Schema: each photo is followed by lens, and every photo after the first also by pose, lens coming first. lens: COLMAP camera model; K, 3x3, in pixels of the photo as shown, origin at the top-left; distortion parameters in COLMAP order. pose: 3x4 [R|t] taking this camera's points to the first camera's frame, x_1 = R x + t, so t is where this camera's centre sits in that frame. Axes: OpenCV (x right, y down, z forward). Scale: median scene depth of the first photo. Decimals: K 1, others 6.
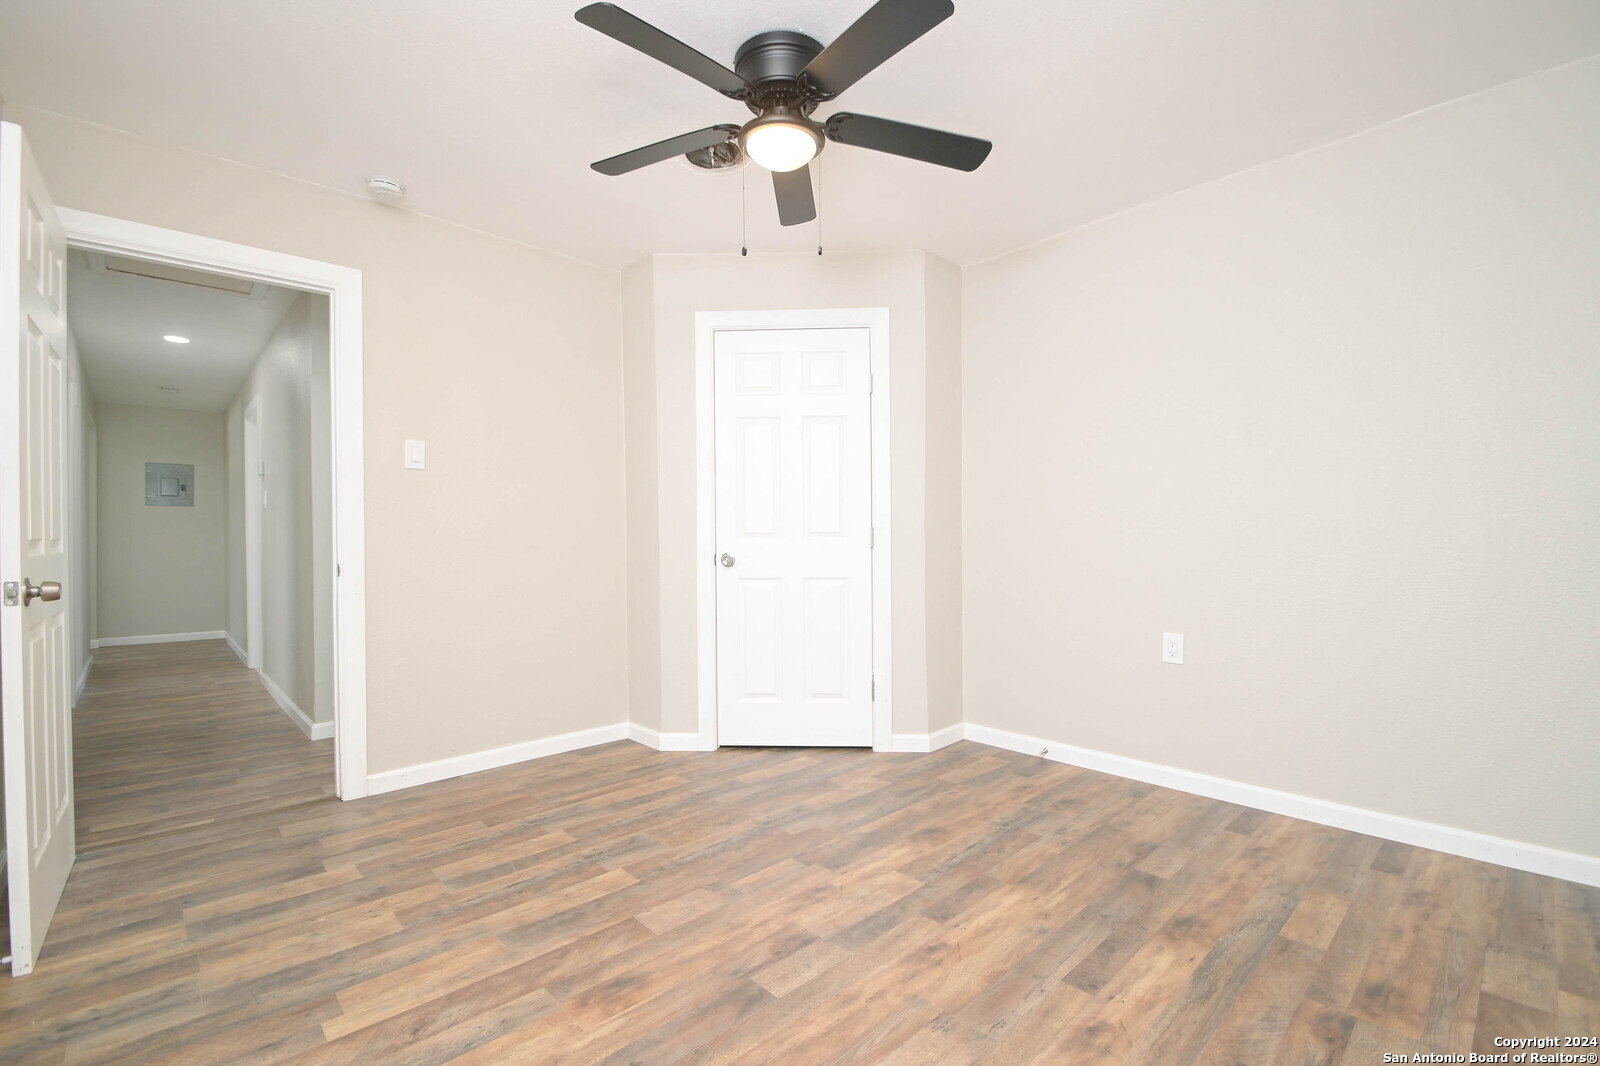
lens RADIAL K [[704.5, 0, 790.1], [0, 704.5, 544.3], [0, 0, 1]] dist [0.004051, -0.008788]
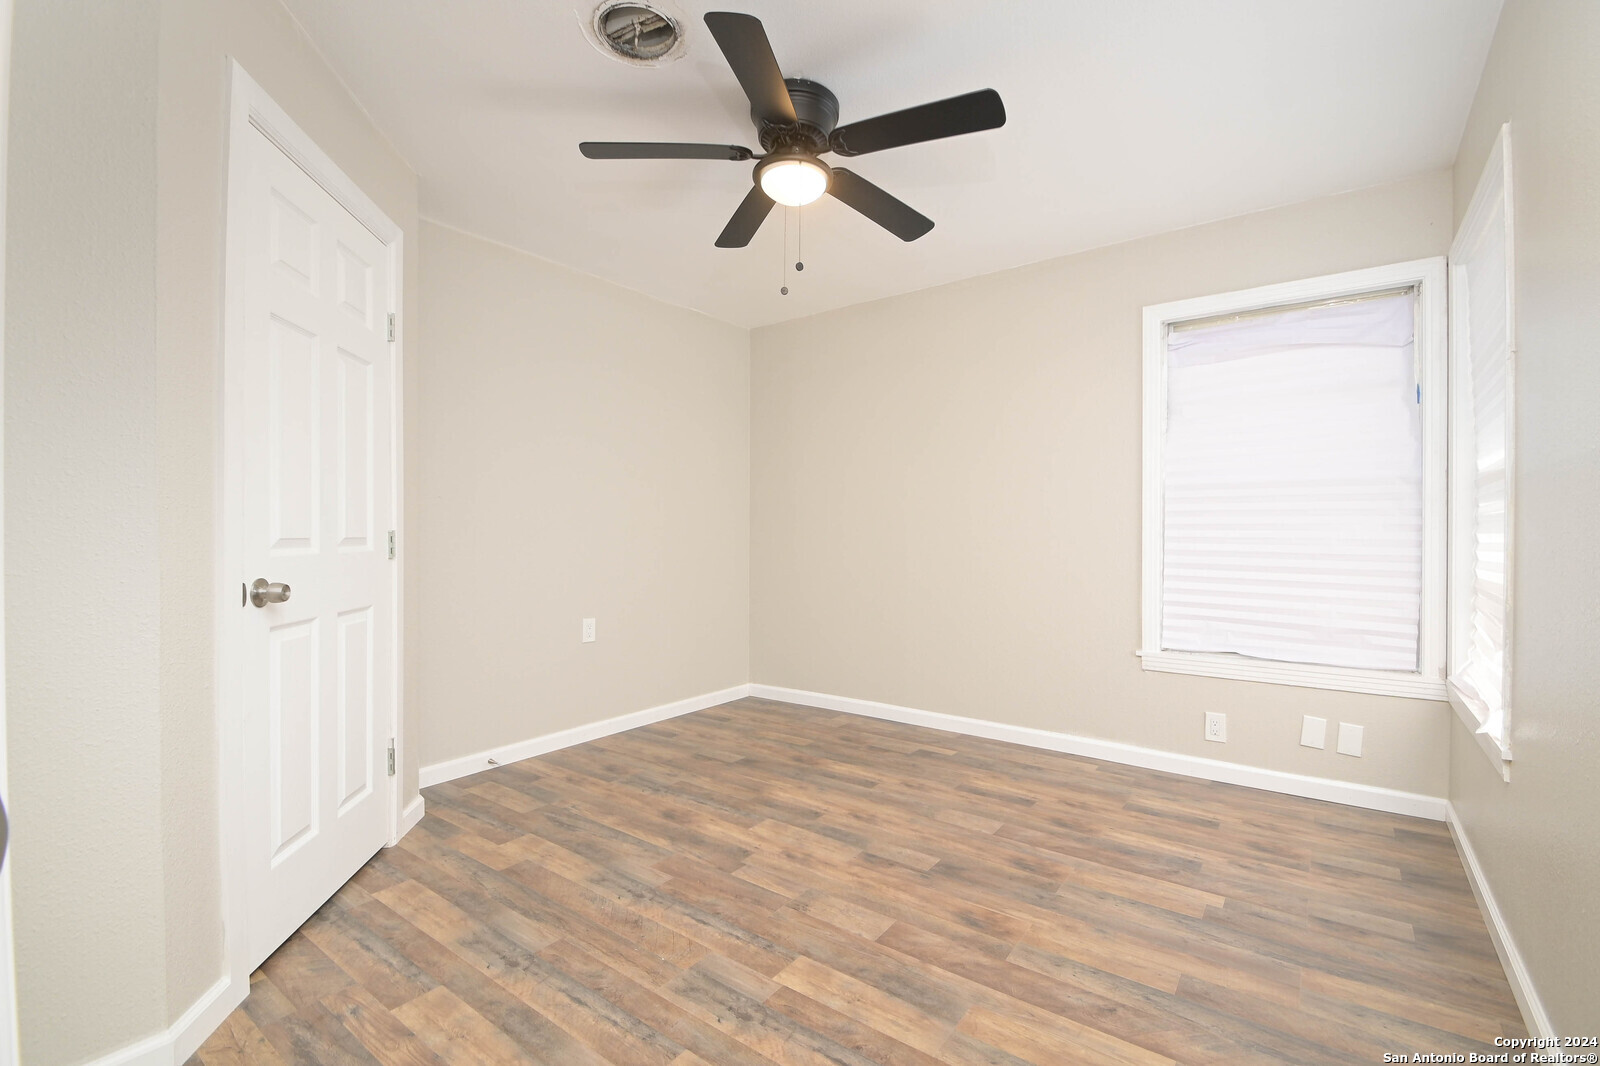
lens RADIAL K [[704.5, 0, 795.4], [0, 704.5, 520.5], [0, 0, 1]] dist [0.004051, -0.008788]
pose [[-0.180538, 0.025557, 0.983236, -1.133125], [0.011848, 0.999646, -0.023808, -0.023748], [-0.983497, 0.007352, -0.180777, 1.241129]]
